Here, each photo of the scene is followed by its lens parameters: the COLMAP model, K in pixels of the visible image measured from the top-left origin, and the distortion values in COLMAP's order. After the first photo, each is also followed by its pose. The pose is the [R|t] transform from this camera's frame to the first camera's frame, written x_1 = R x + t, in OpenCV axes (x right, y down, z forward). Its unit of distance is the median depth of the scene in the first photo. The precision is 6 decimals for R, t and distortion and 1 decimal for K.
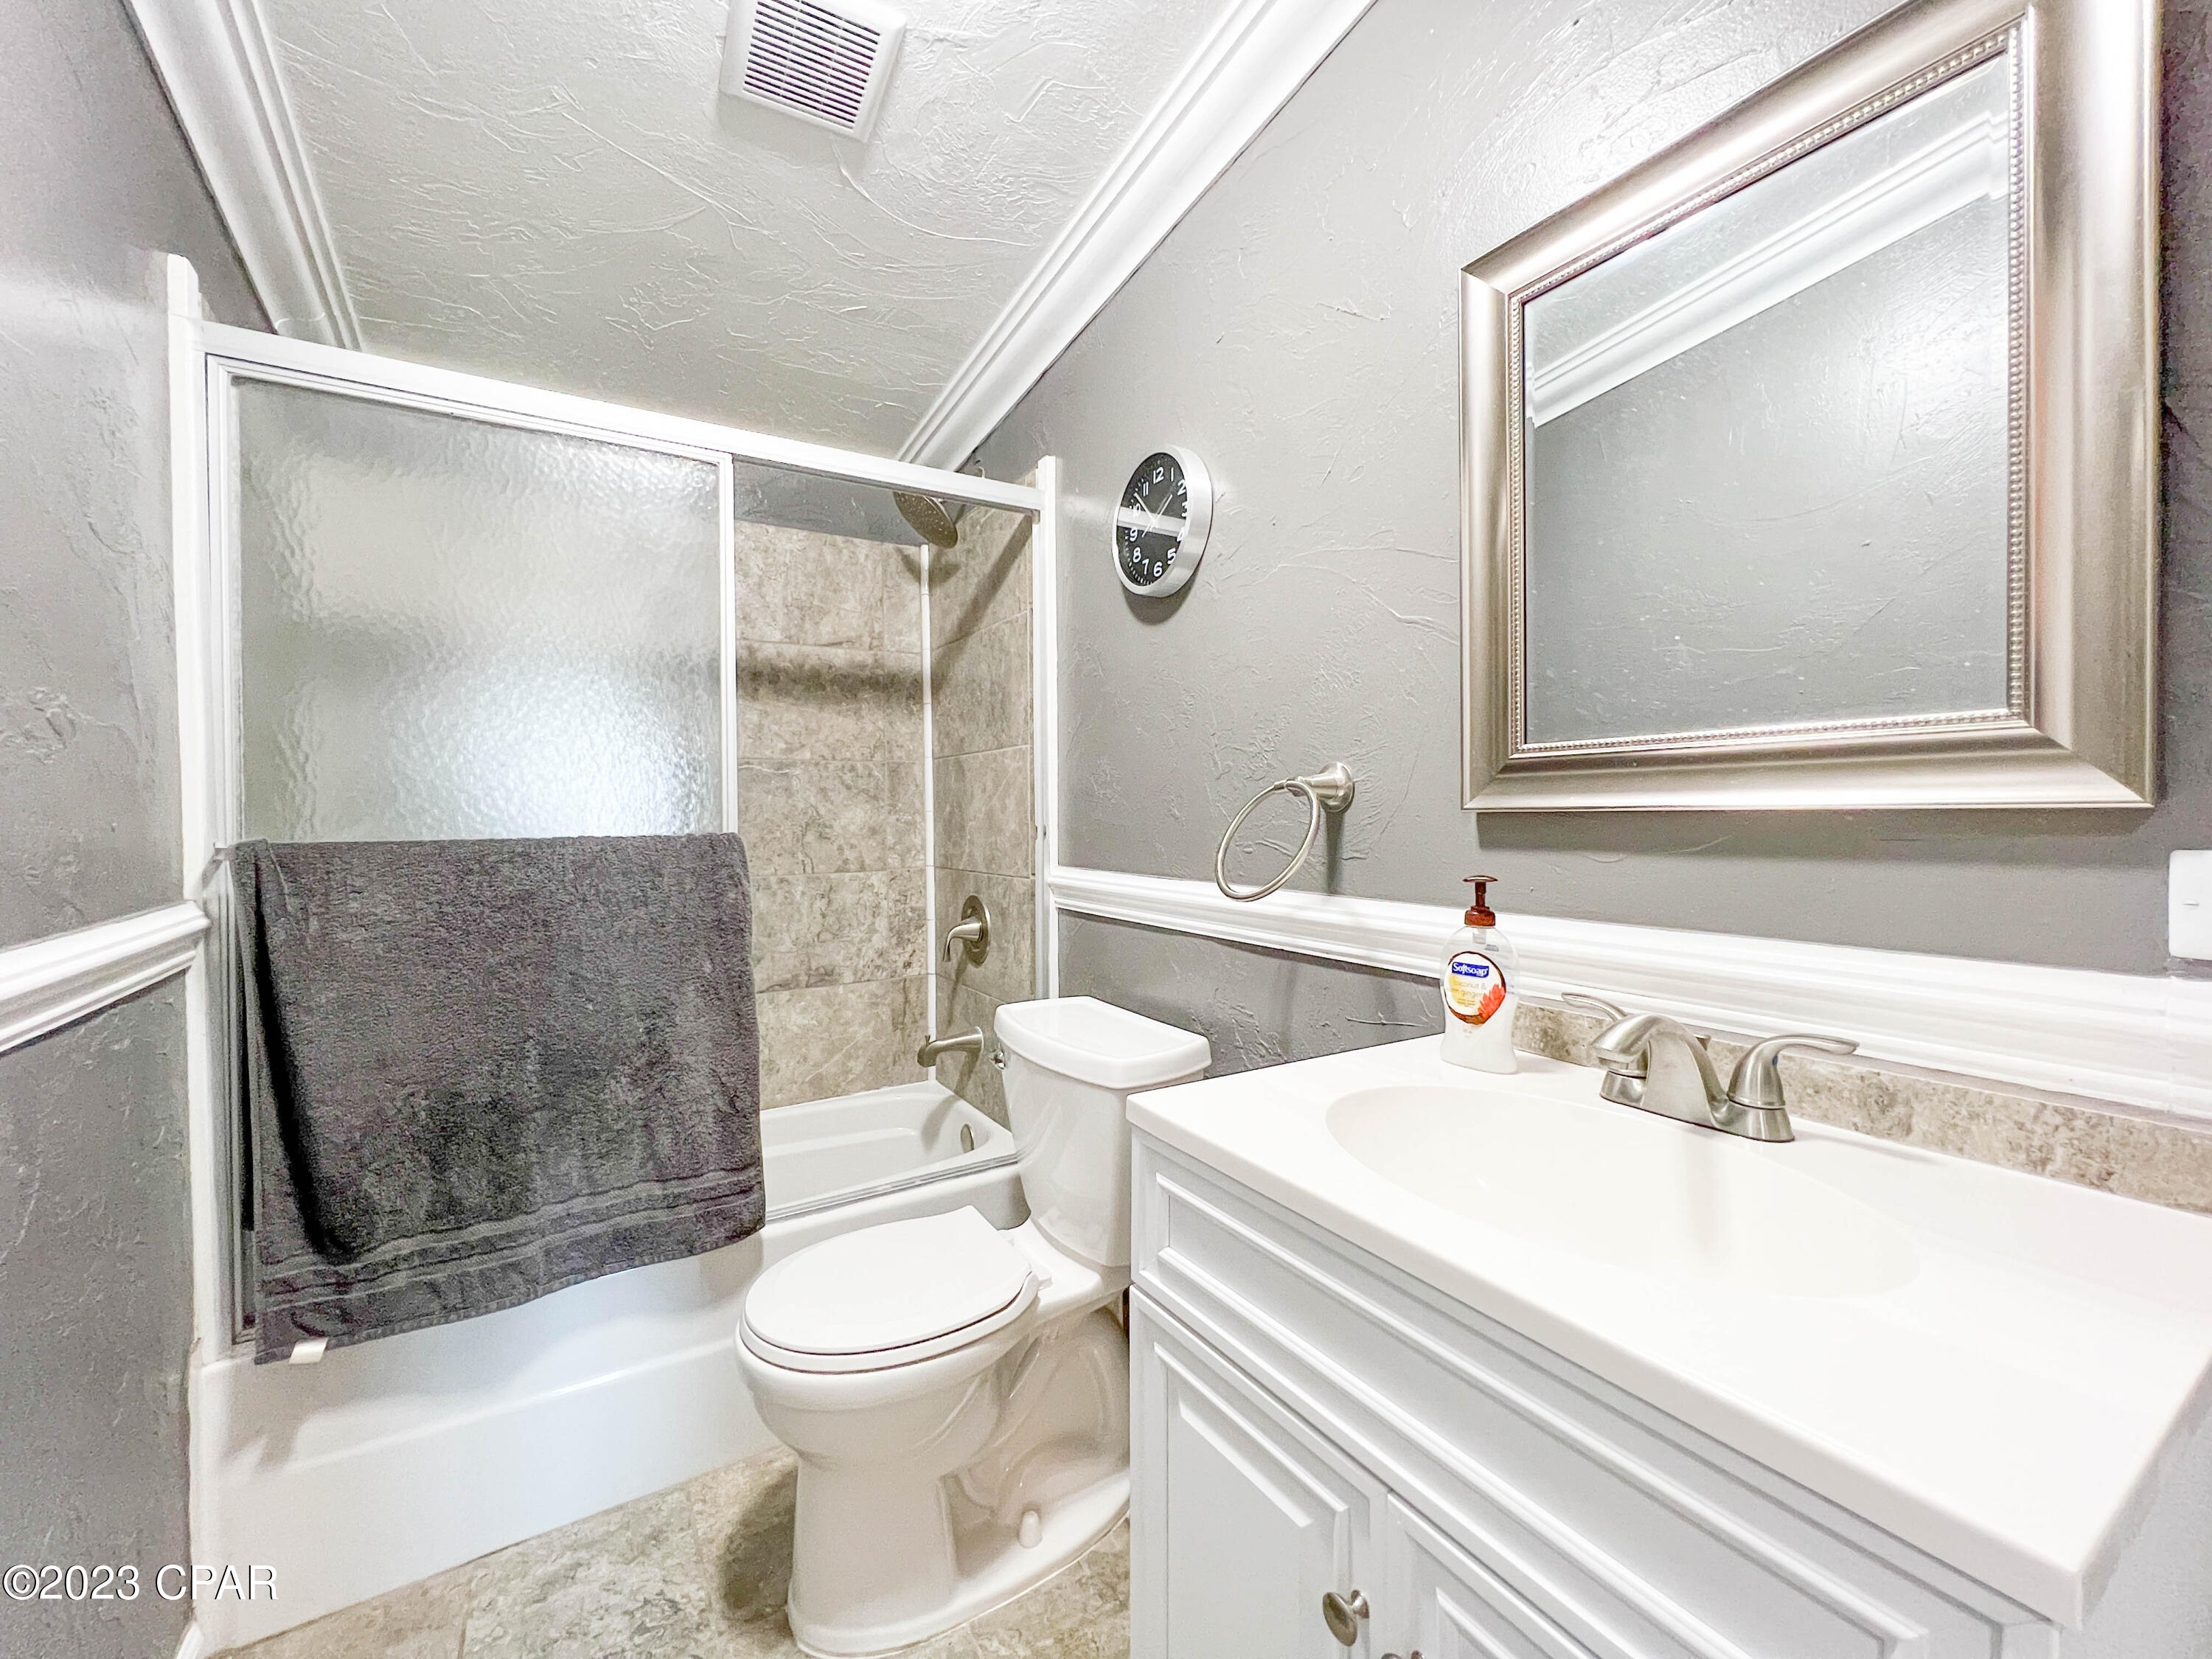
lens RADIAL K [[888.5, 0, 1102.0], [0, 888.5, 823.4], [0, 0, 1]] dist [-0.004248, 0.001184]
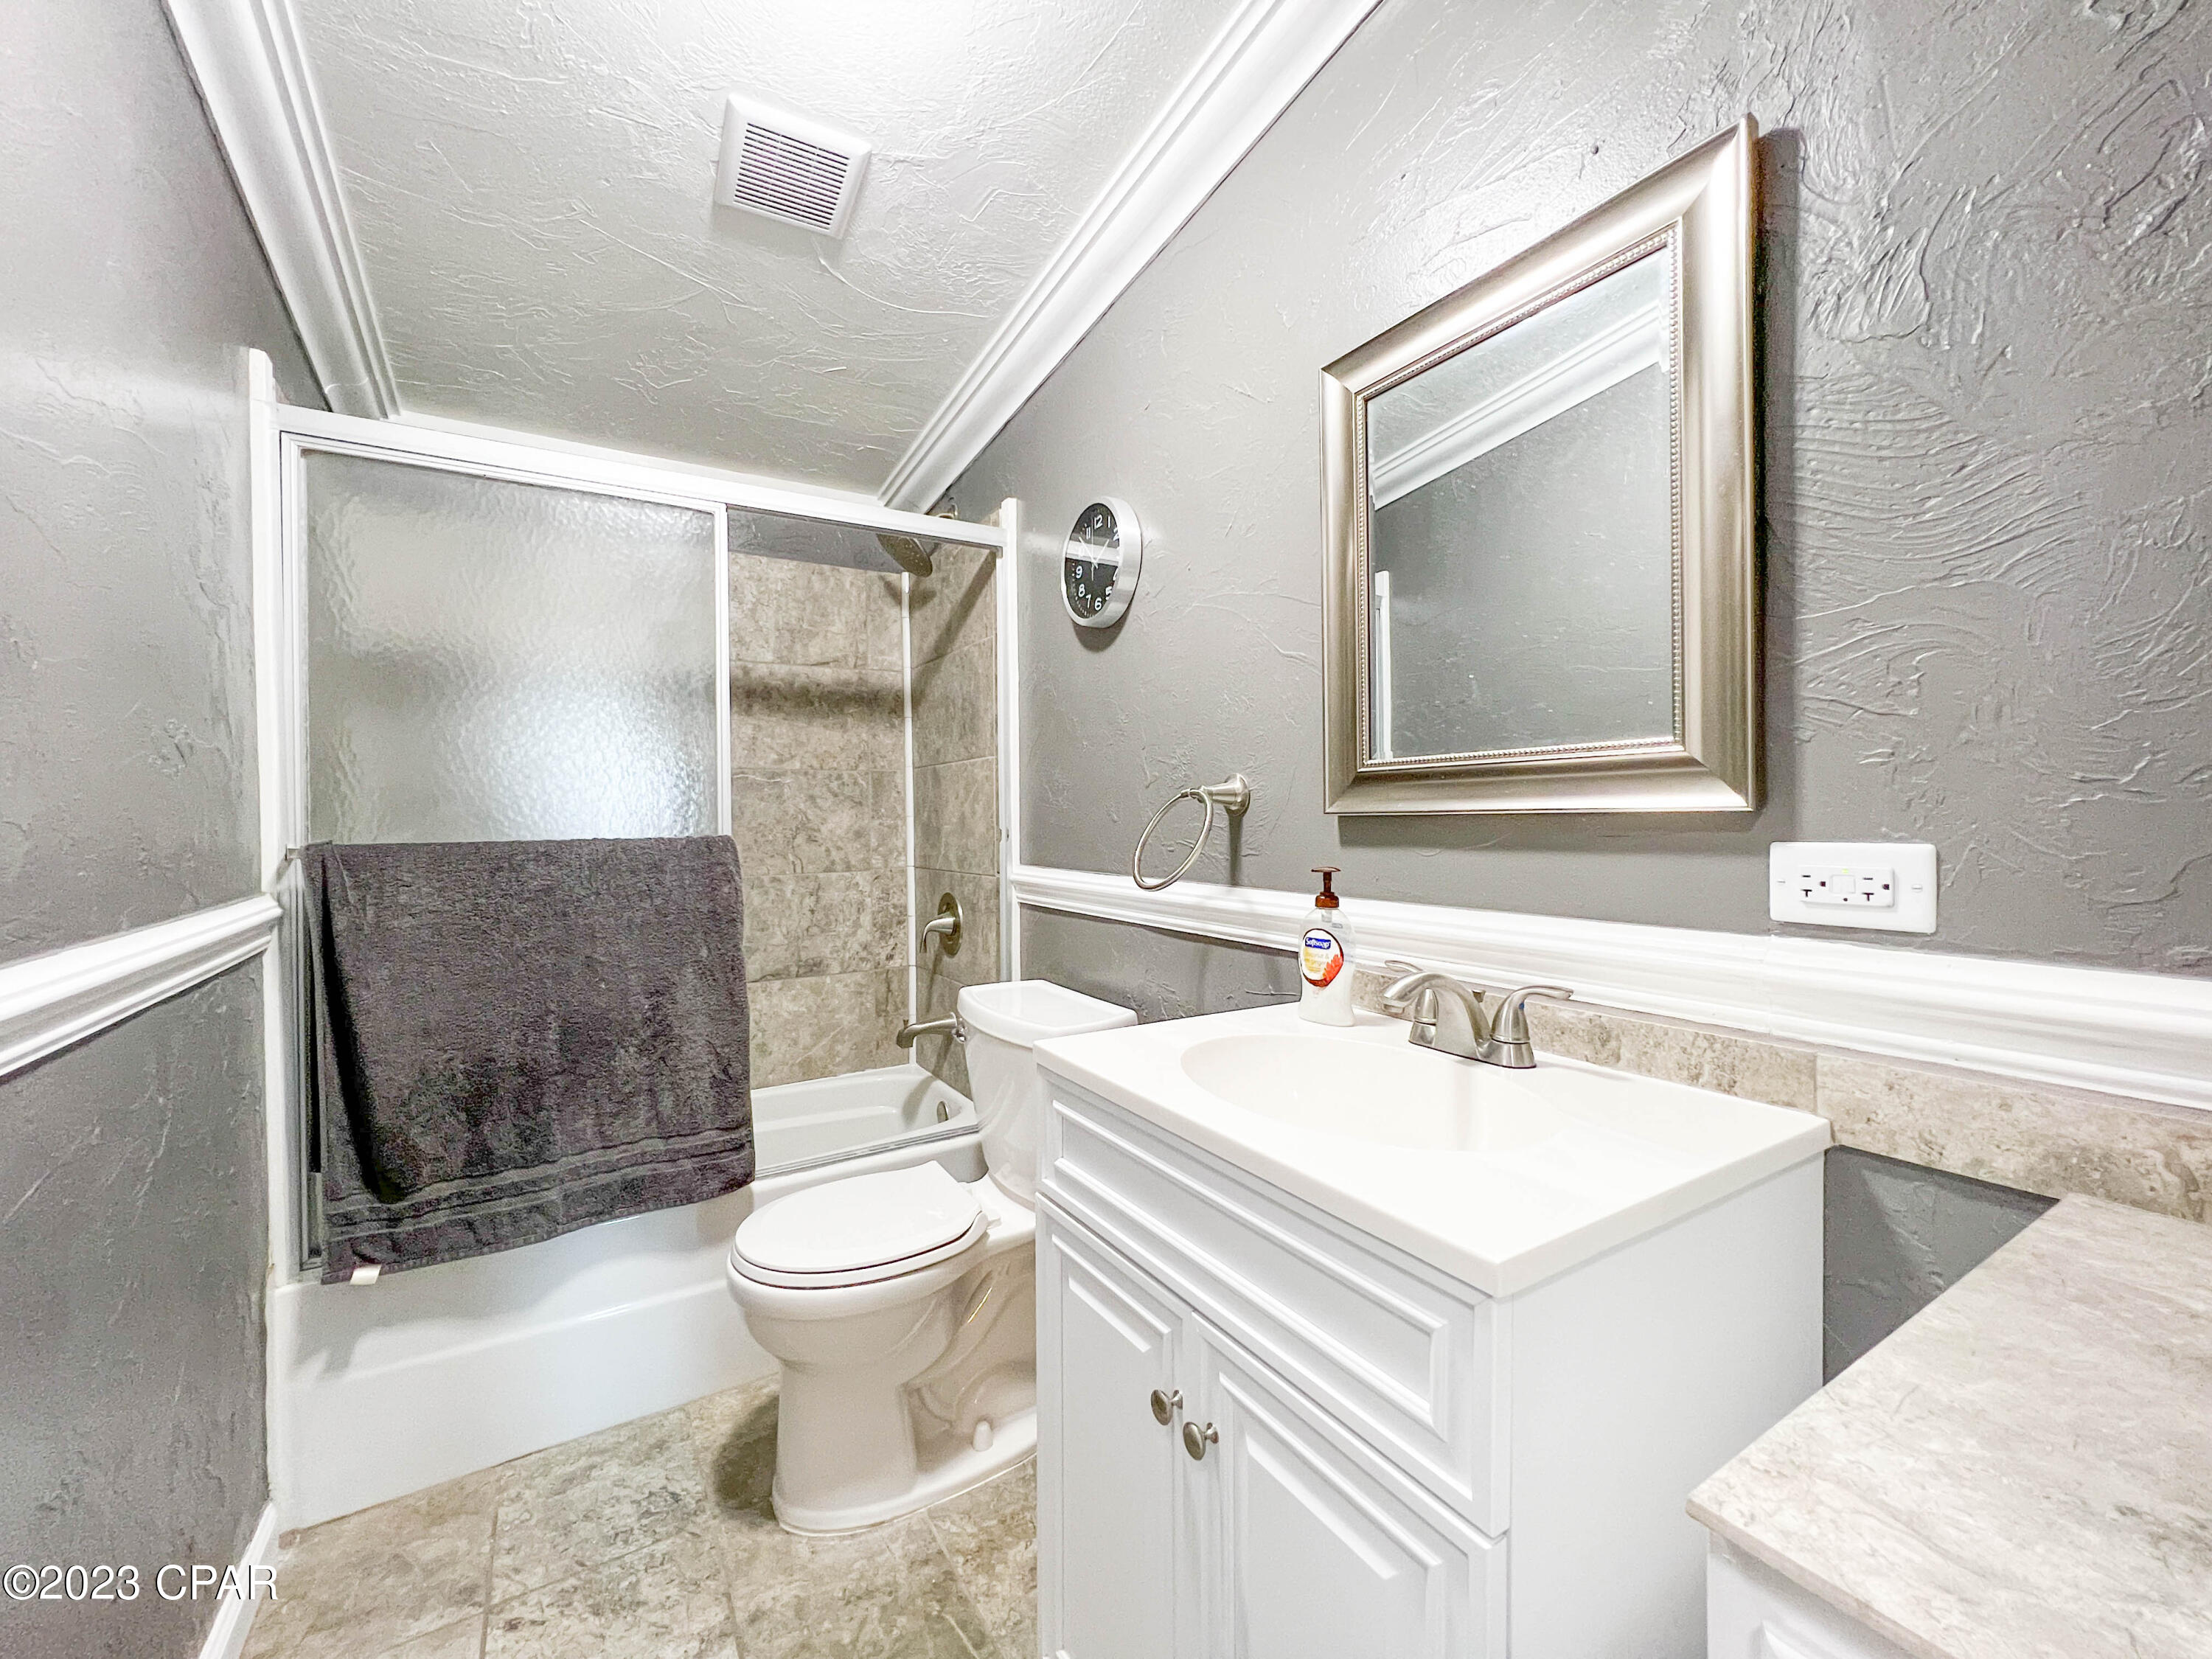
lens RADIAL K [[888.5, 0, 1101.5], [0, 888.5, 823.2], [0, 0, 1]] dist [-0.004248, 0.001184]
pose [[0.999993, -0.002492, -0.002788, 0.085520], [0.002477, 0.999983, -0.005356, 0.002752], [0.002801, 0.005349, 0.999982, -0.173146]]
